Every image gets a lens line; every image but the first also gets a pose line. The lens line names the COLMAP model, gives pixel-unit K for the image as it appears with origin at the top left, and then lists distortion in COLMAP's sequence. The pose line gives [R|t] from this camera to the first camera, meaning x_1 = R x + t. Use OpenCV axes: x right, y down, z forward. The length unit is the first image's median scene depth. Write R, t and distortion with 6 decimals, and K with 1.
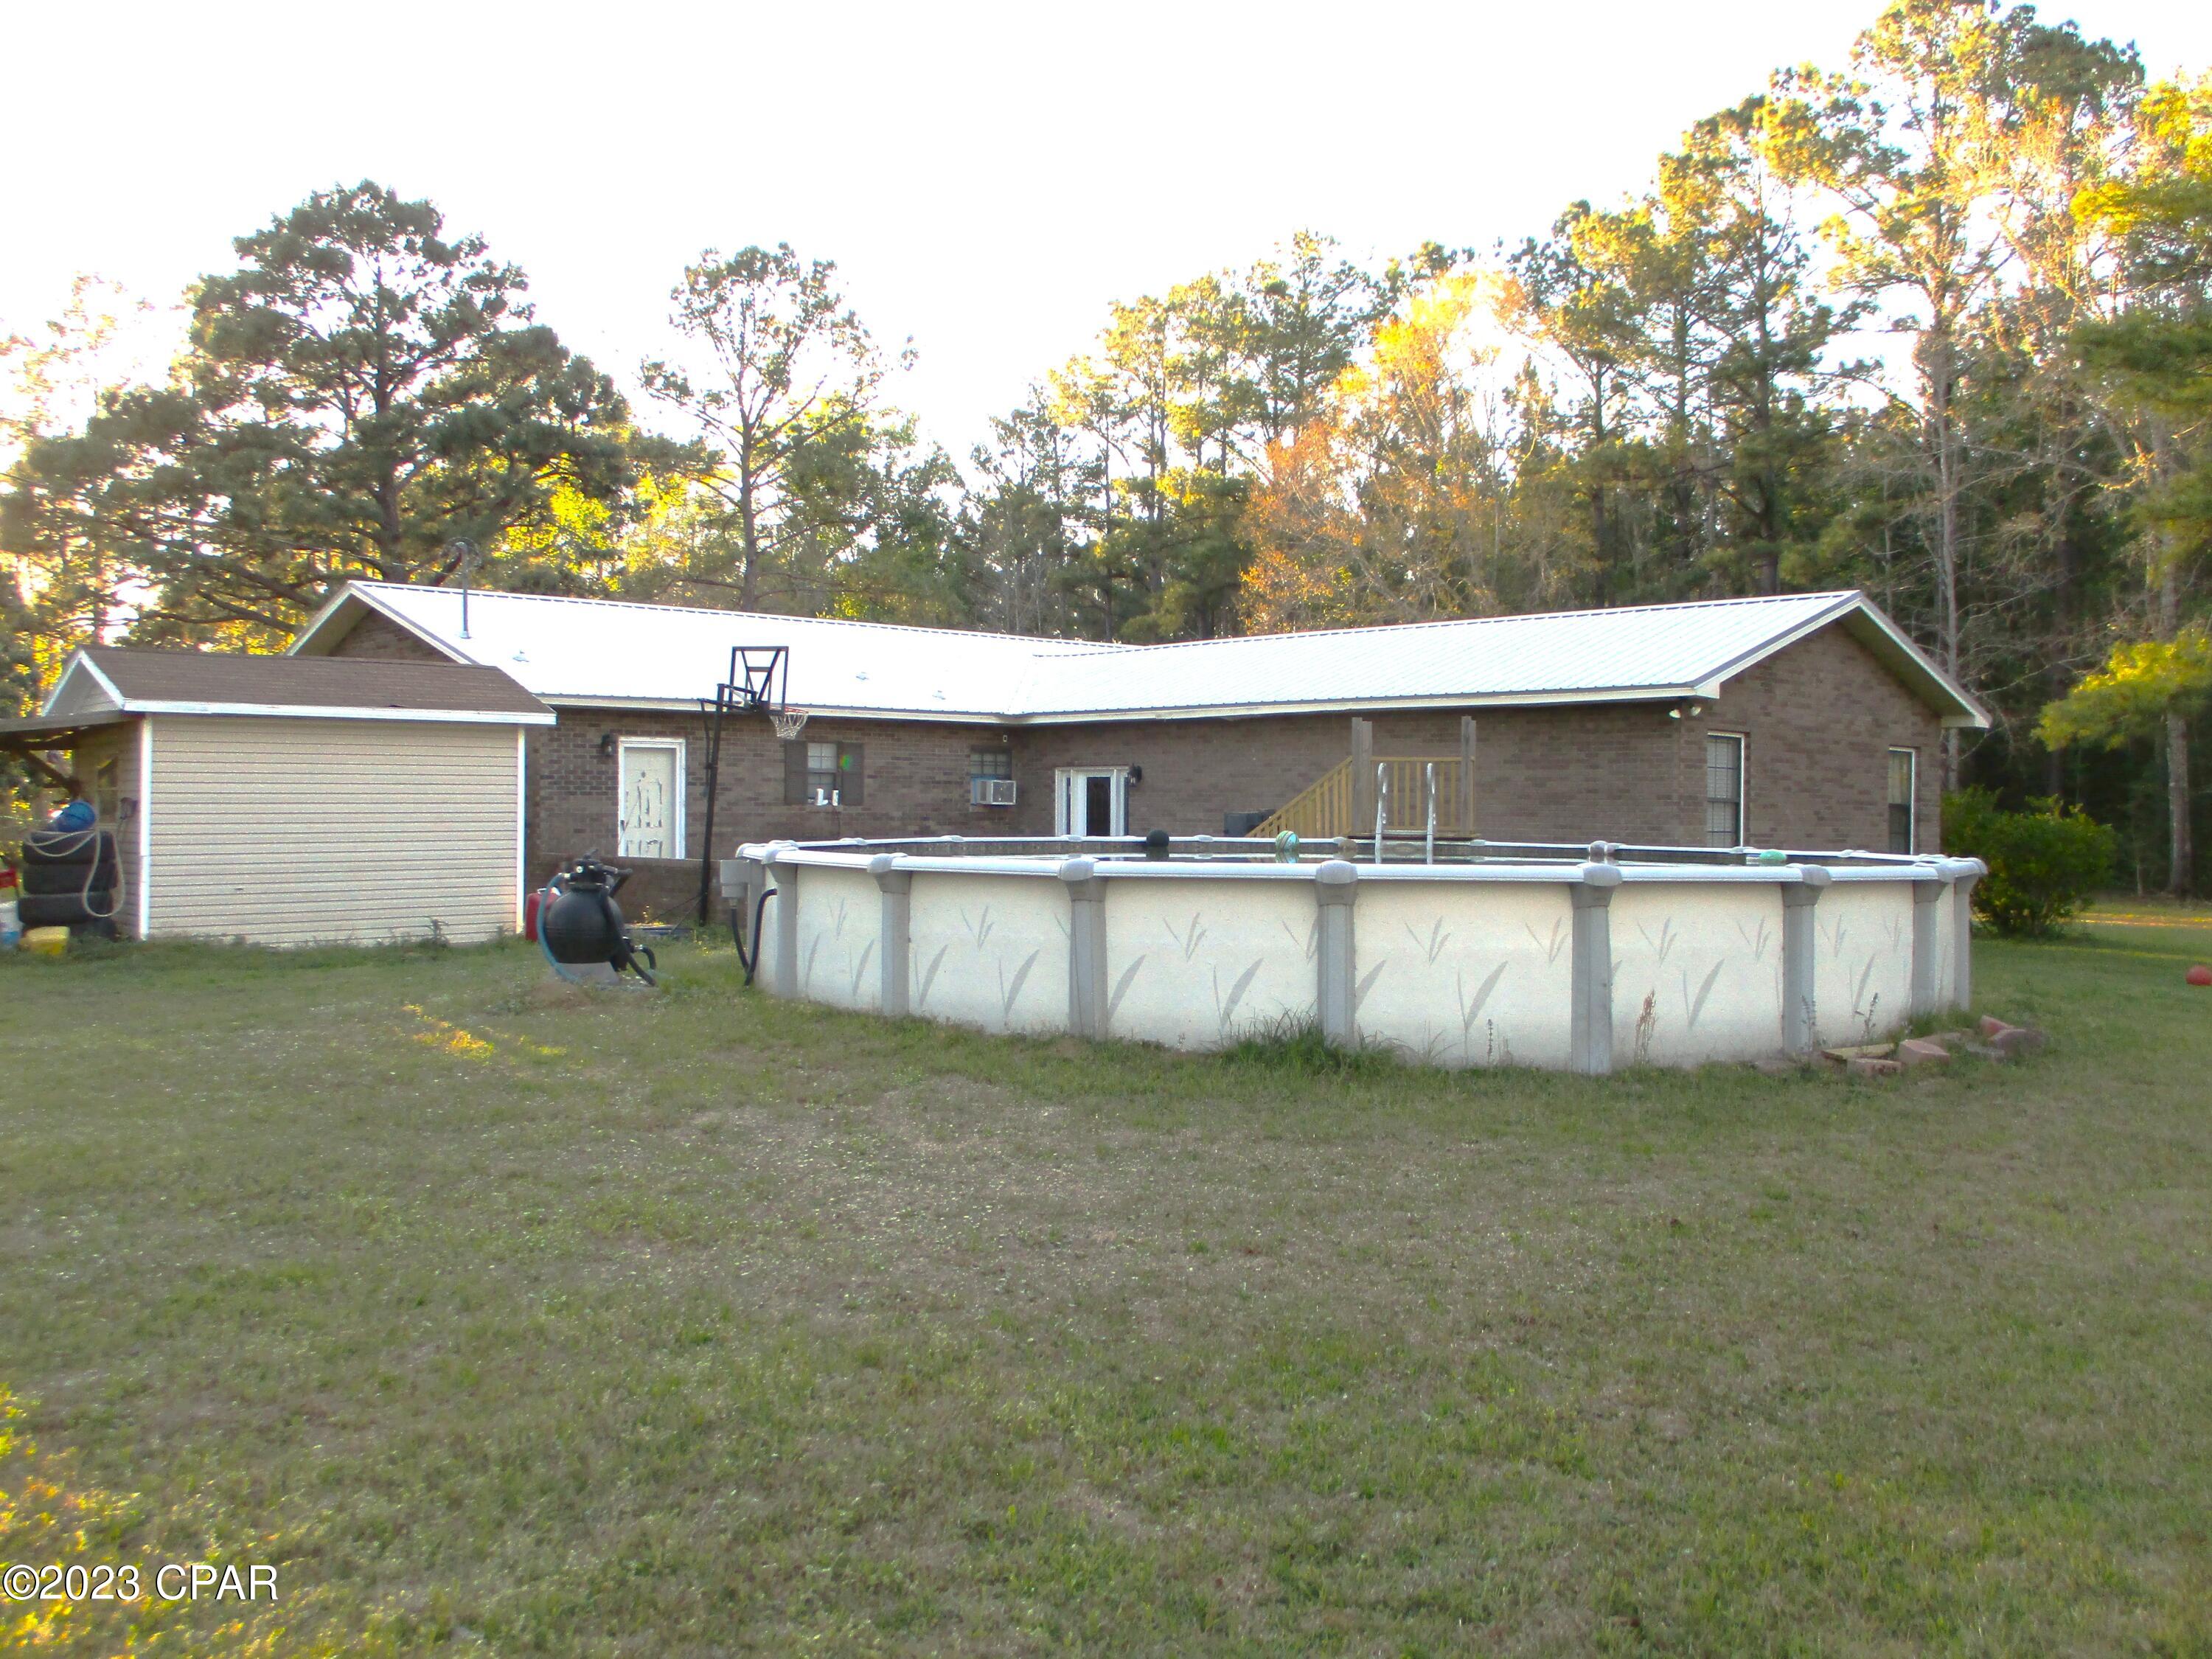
lens RADIAL K [[1810.5, 0, 1106.0], [0, 1810.5, 829.5], [0, 0, 1]] dist [-0.089558, 0.002046]
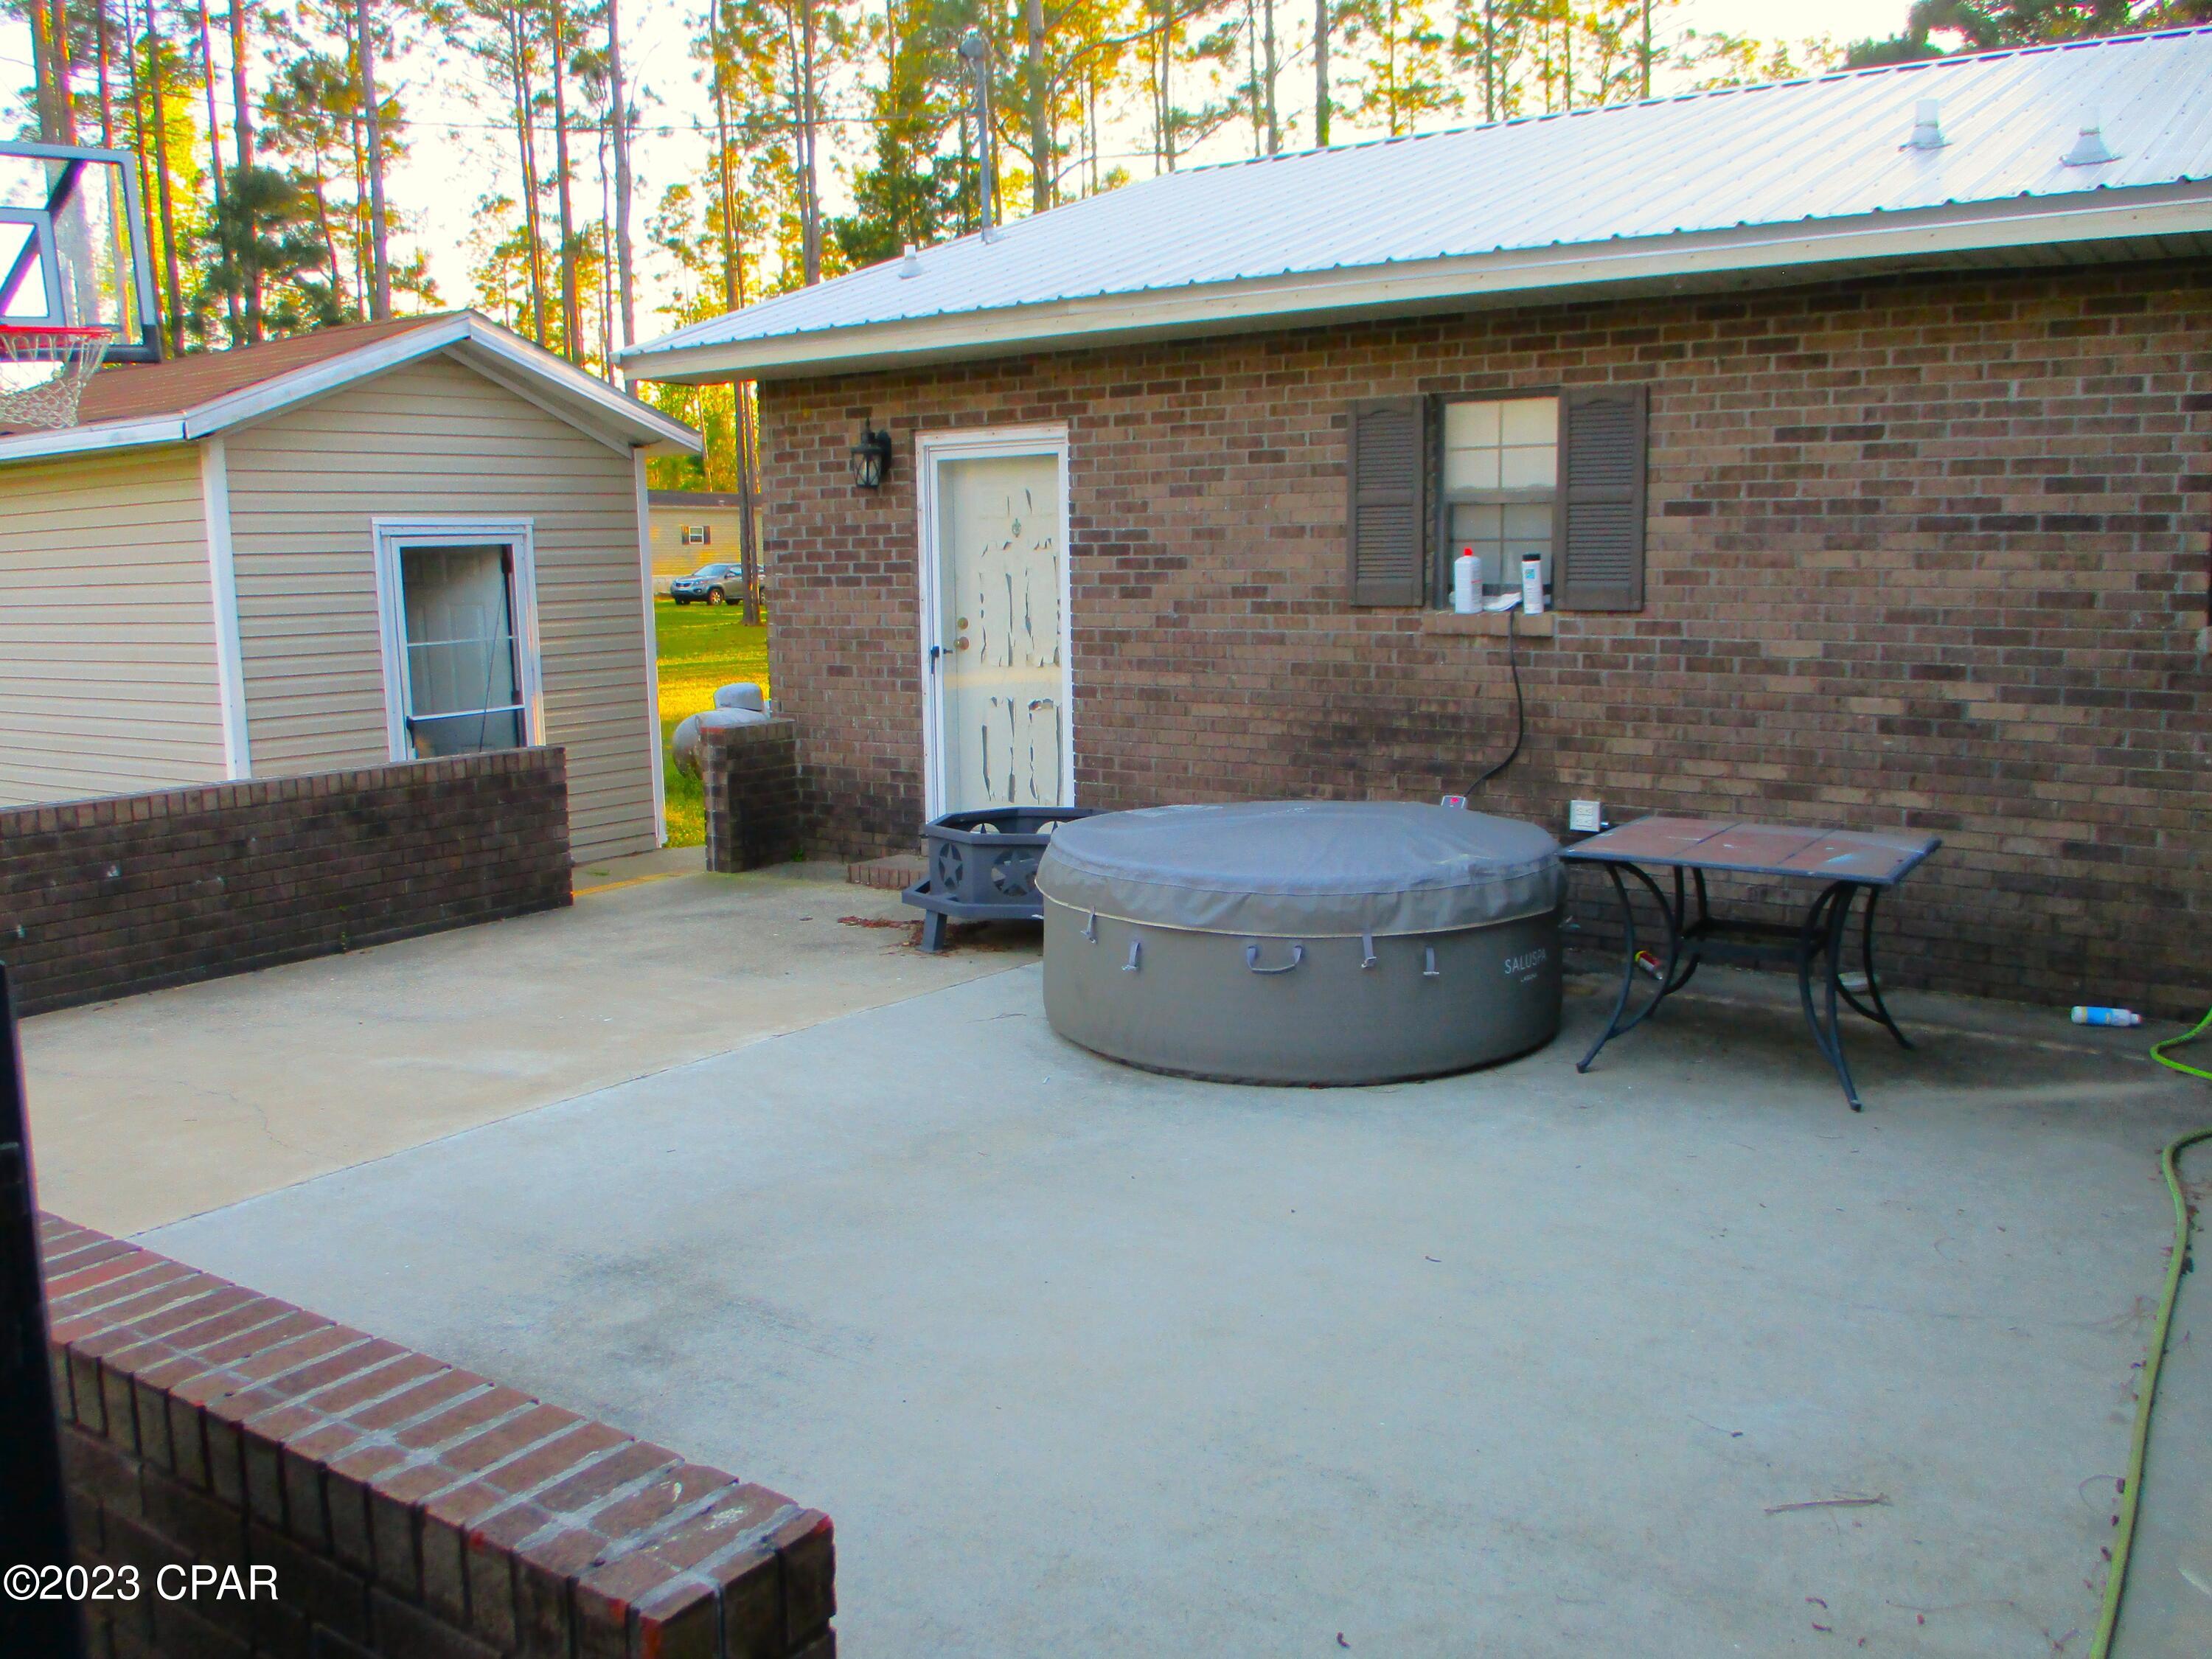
lens RADIAL K [[1810.5, 0, 1106.0], [0, 1810.5, 829.5], [0, 0, 1]] dist [-0.089558, 0.002046]
pose [[0.196004, 0.138463, -0.970778, 0.130900], [0.000367, 0.989970, 0.141275, -0.021532], [0.980603, -0.028047, 0.193987, 0.947497]]
